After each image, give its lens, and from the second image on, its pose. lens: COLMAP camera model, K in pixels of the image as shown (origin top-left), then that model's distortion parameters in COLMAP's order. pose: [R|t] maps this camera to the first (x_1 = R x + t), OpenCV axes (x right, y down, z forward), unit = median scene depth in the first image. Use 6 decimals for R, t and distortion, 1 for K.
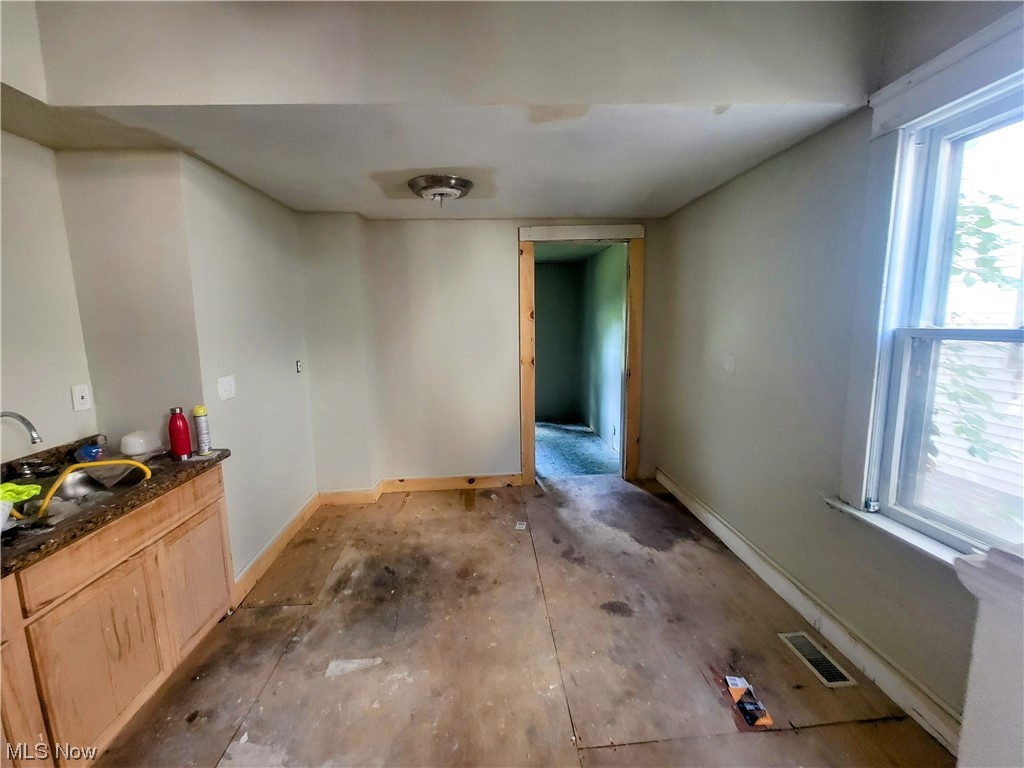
lens RADIAL K [[418.8, 0, 512.4], [0, 418.8, 381.6], [0, 0, 1]] dist [-0.001635, -0.001661]
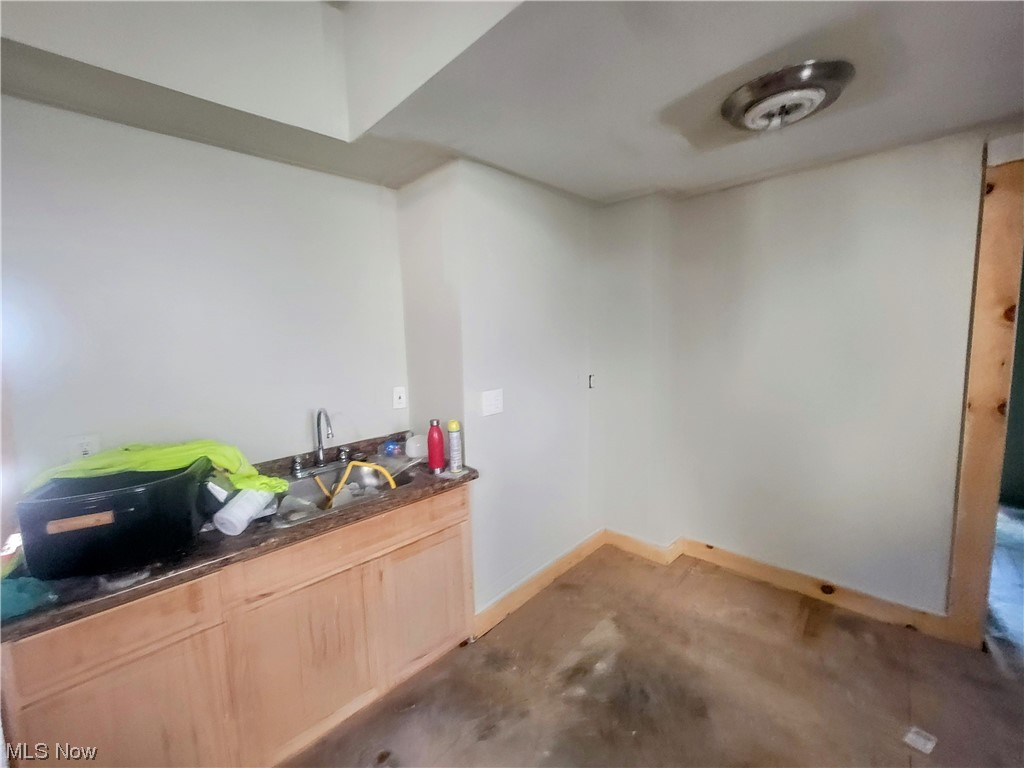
lens RADIAL K [[418.8, 0, 510.8], [0, 418.8, 379.0], [0, 0, 1]] dist [-0.001635, -0.001661]
pose [[0.668358, 0.076632, -0.739882, 0.039016], [-0.095108, 0.995319, 0.017174, -0.061638], [0.737734, 0.058891, 0.672518, 0.417754]]
